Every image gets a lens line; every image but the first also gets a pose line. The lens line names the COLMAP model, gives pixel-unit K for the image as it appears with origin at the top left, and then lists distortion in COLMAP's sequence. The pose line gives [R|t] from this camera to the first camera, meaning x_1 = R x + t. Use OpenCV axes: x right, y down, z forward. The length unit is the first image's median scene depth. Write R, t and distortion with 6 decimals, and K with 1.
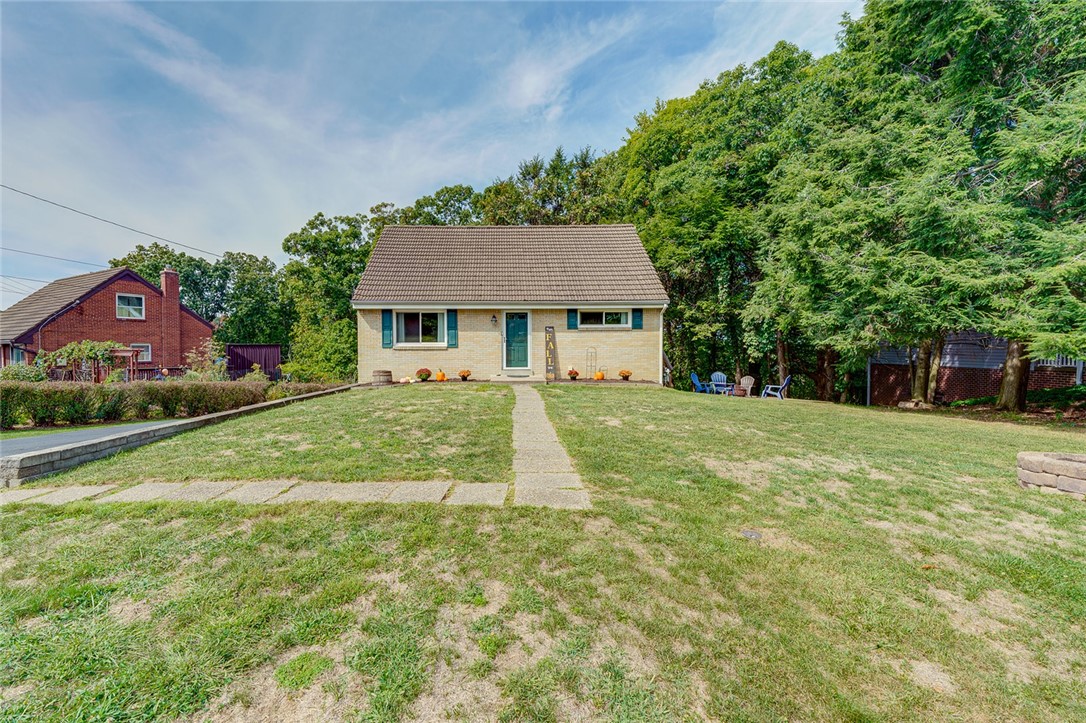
lens RADIAL K [[459.7, 0, 539.0], [0, 459.7, 346.4], [0, 0, 1]] dist [0.000393, -0.000531]
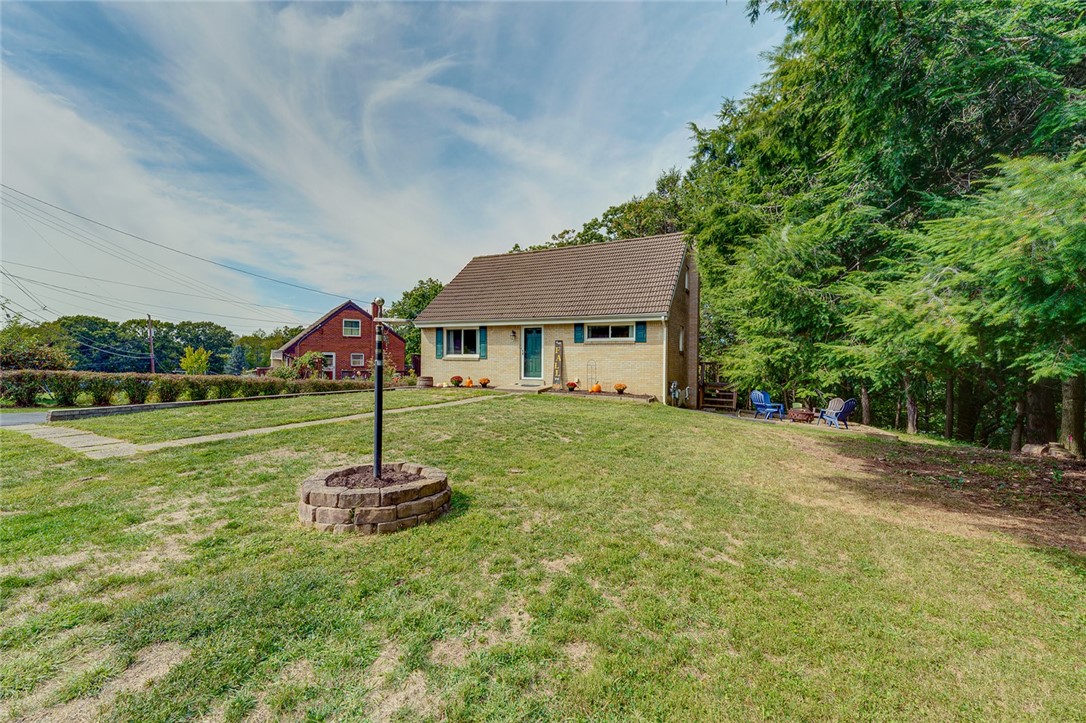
lens RADIAL K [[459.7, 0, 539.0], [0, 459.7, 346.4], [0, 0, 1]] dist [0.000393, -0.000531]
pose [[0.879417, 0.000700, -0.476052, 0.490709], [-0.015767, 0.999493, -0.027656, 0.001230], [0.475791, 0.031827, 0.878982, 0.037550]]
